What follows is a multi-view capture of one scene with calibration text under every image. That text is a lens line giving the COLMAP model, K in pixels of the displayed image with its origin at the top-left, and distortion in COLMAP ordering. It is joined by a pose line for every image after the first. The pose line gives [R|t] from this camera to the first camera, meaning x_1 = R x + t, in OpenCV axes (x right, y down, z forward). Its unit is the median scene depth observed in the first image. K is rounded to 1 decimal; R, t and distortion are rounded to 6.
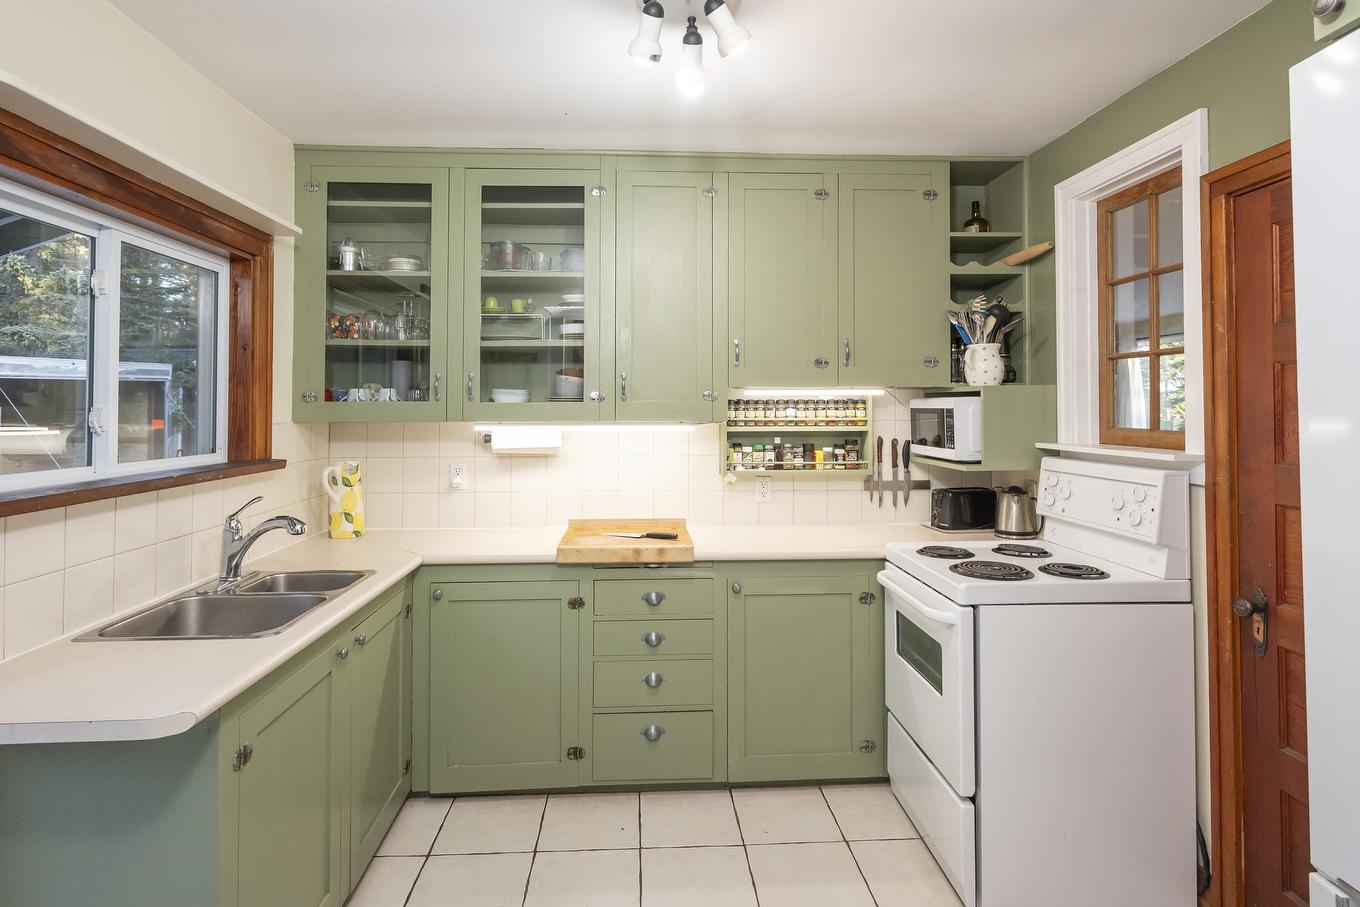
lens RADIAL K [[707.6, 0, 682.8], [0, 707.6, 396.5], [0, 0, 1]] dist [0.000702, 0.000415]
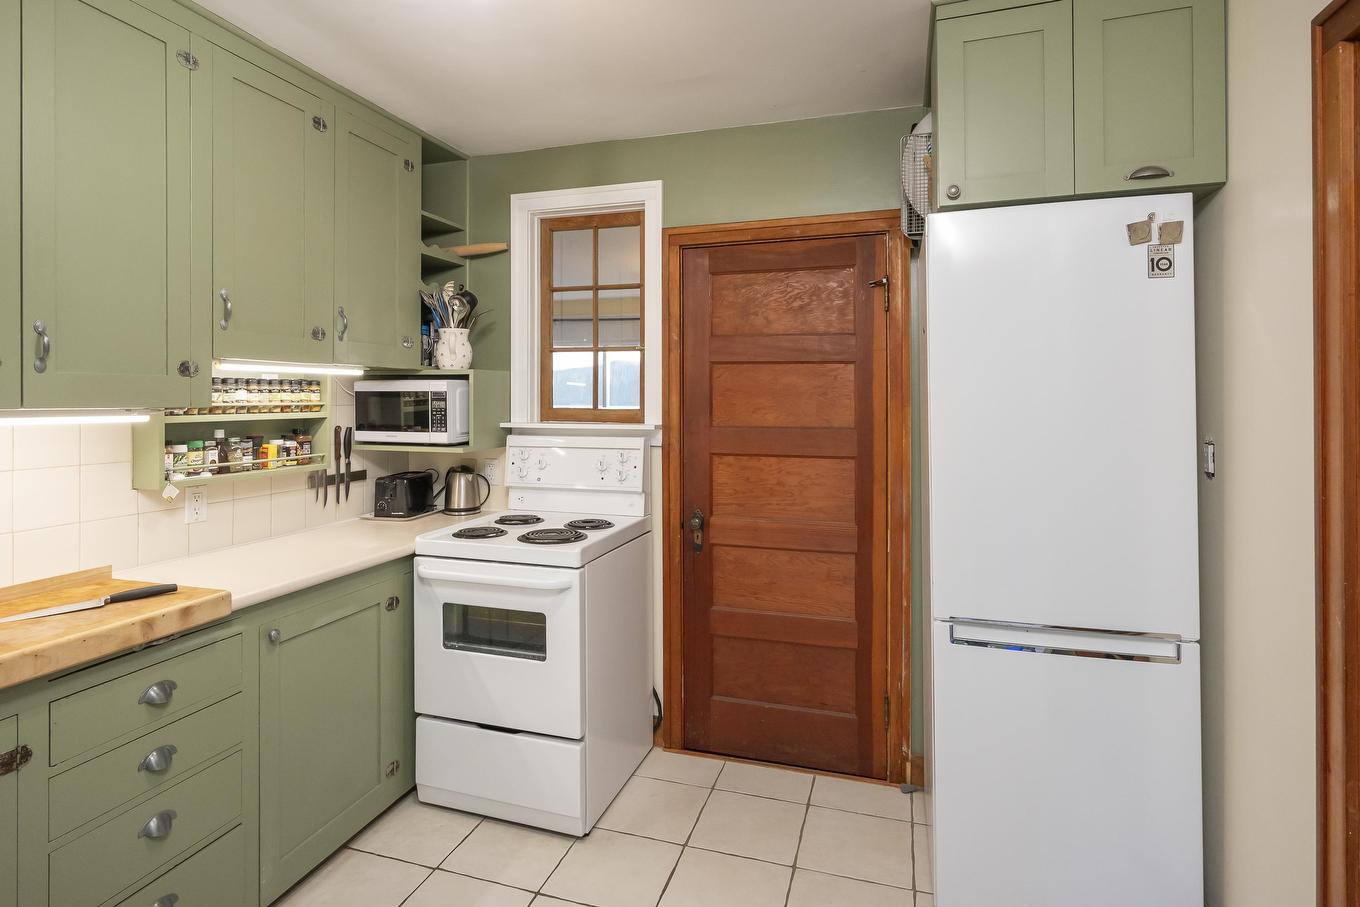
lens RADIAL K [[707.6, 0, 682.8], [0, 707.6, 396.5], [0, 0, 1]] dist [0.000702, 0.000415]
pose [[0.356960, 0.001680, 0.934118, -0.400896], [-0.016702, 0.999850, 0.004584, 0.013236], [-0.933971, -0.017237, 0.356934, 0.314355]]
